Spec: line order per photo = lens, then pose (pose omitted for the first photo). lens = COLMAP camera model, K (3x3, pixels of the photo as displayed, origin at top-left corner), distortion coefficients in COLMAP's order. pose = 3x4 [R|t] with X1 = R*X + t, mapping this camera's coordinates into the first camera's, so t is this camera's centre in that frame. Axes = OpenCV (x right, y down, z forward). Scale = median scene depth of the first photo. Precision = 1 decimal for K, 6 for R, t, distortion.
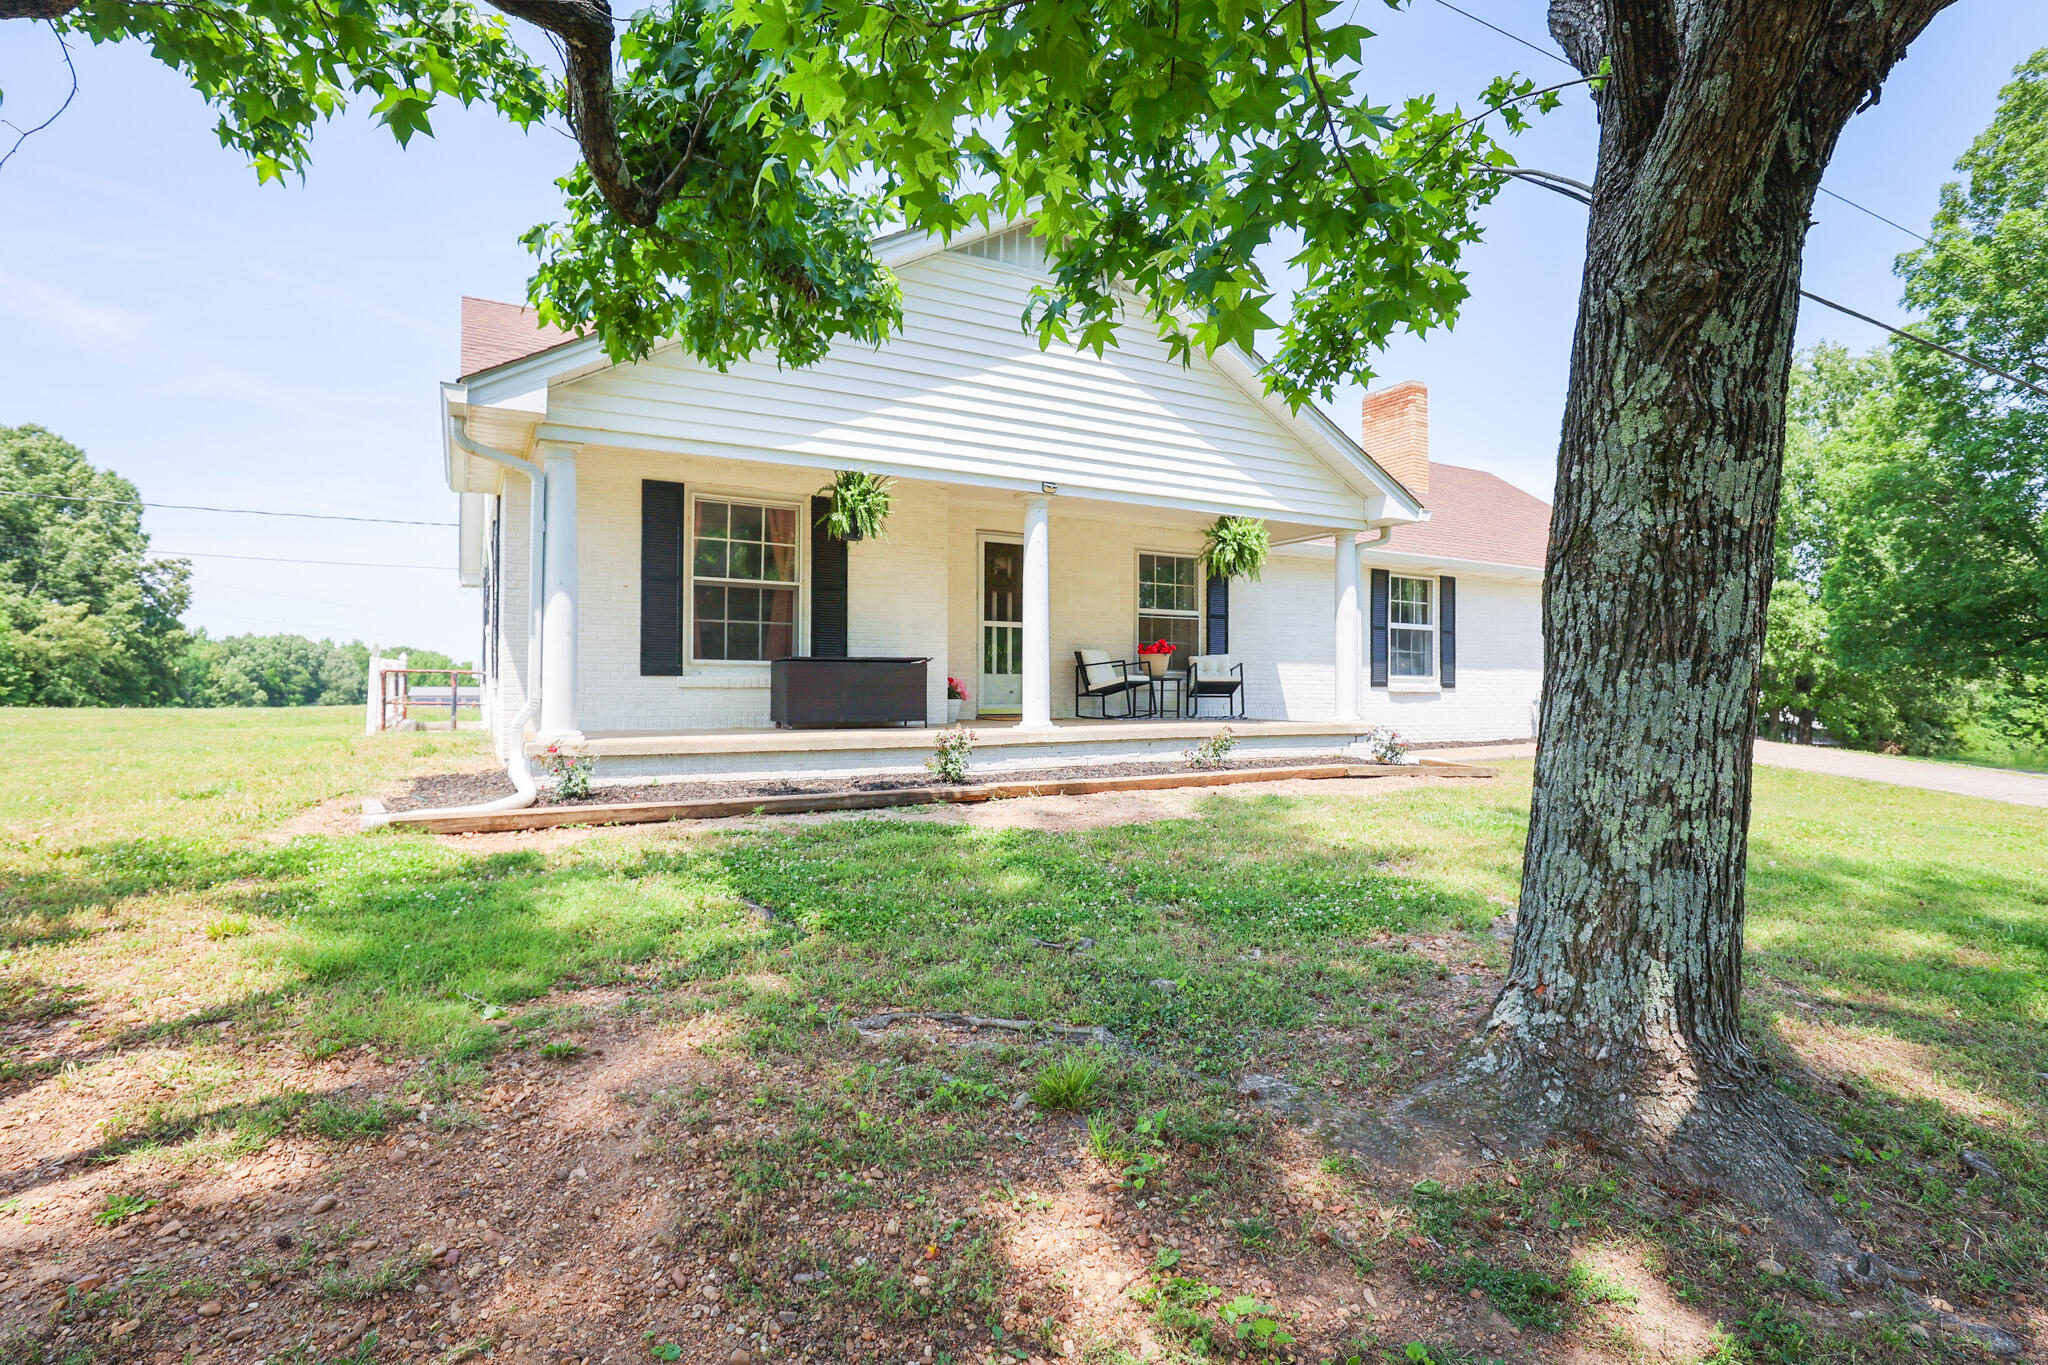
lens RADIAL K [[990.7, 0, 1025.6], [0, 990.7, 680.2], [0, 0, 1]] dist [-0.031547, 0.005035]
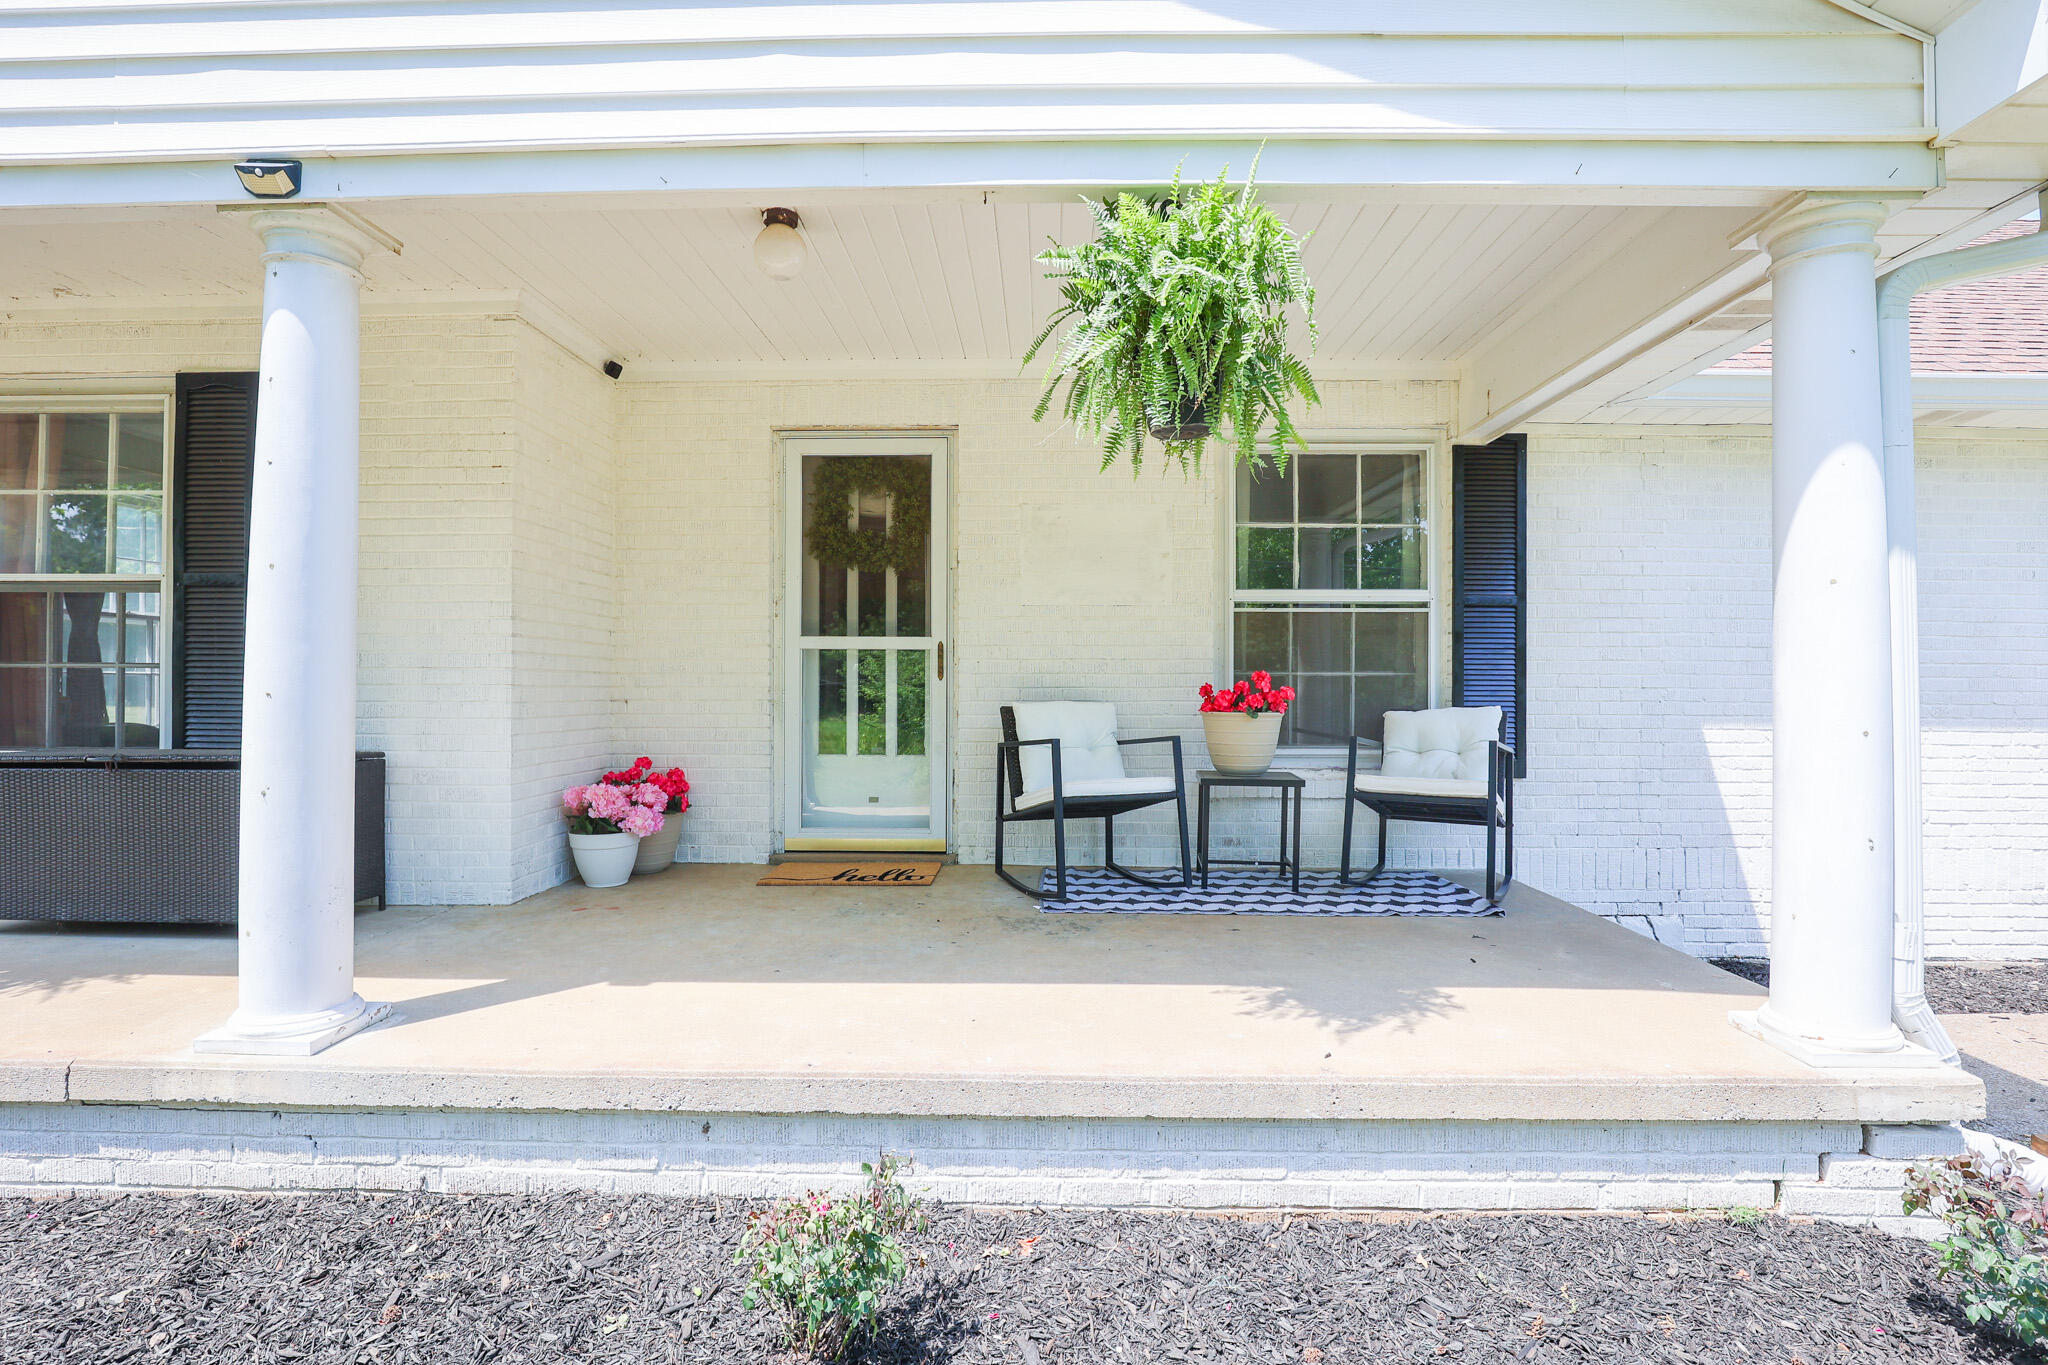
lens RADIAL K [[990.7, 0, 1024.9], [0, 990.7, 687.5], [0, 0, 1]] dist [-0.031547, 0.005035]
pose [[0.860648, -0.000278, -0.509200, 0.255535], [0.003810, 0.999975, 0.005896, -0.039021], [0.509185, -0.007014, 0.860628, 0.651164]]
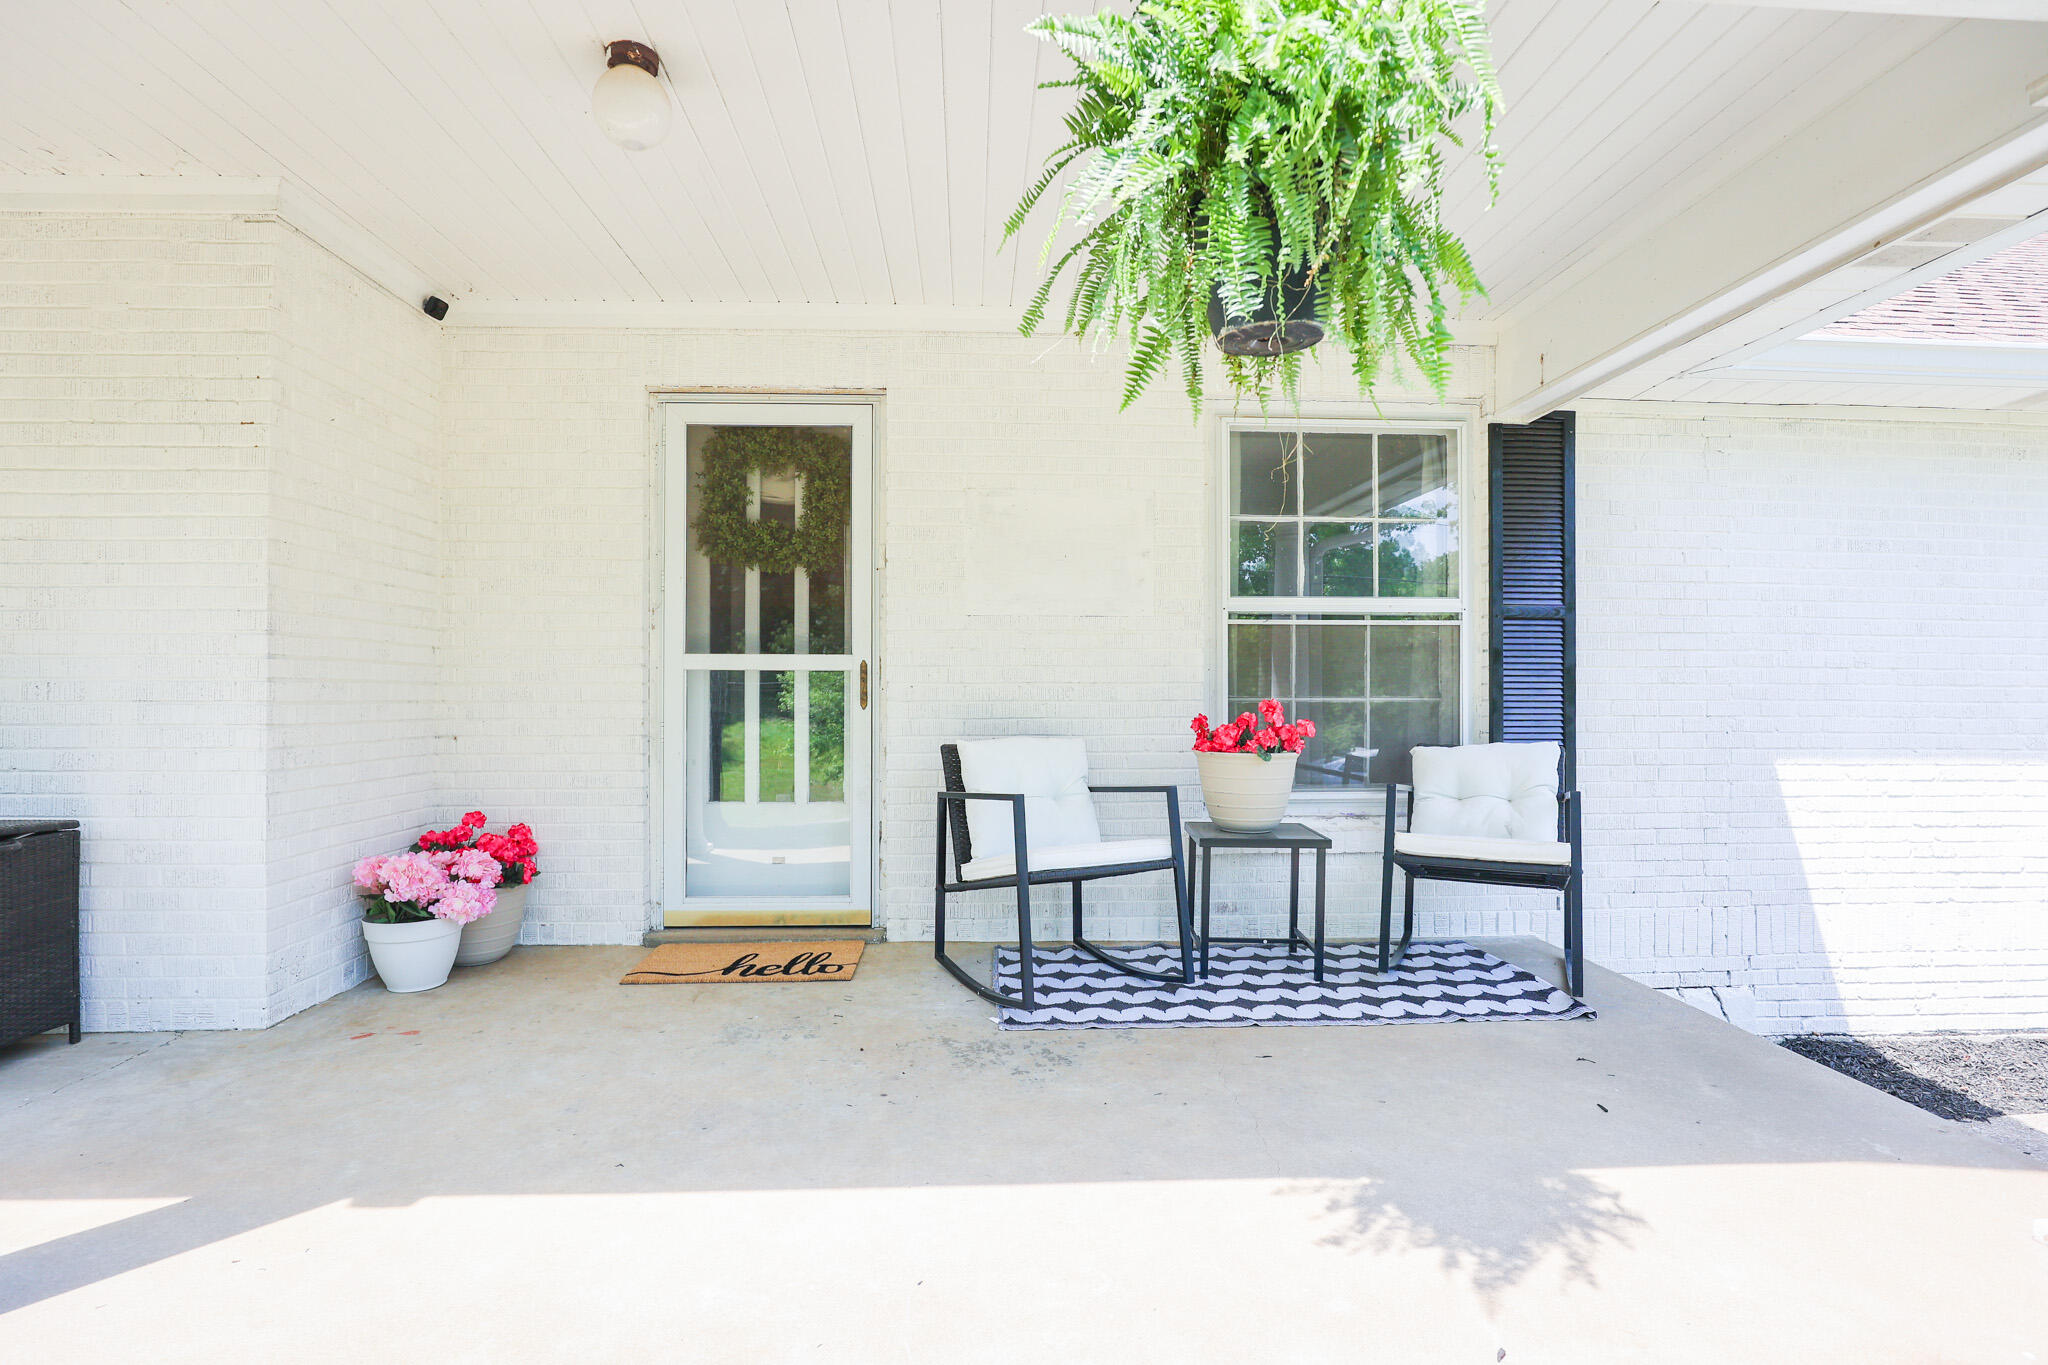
lens RADIAL K [[990.7, 0, 1018.5], [0, 990.7, 682.6], [0, 0, 1]] dist [-0.031547, 0.005035]
pose [[0.894722, -0.005931, -0.446584, 0.206634], [0.005316, 0.999982, -0.002630, -0.047537], [0.446592, -0.000020, 0.894738, 0.719138]]
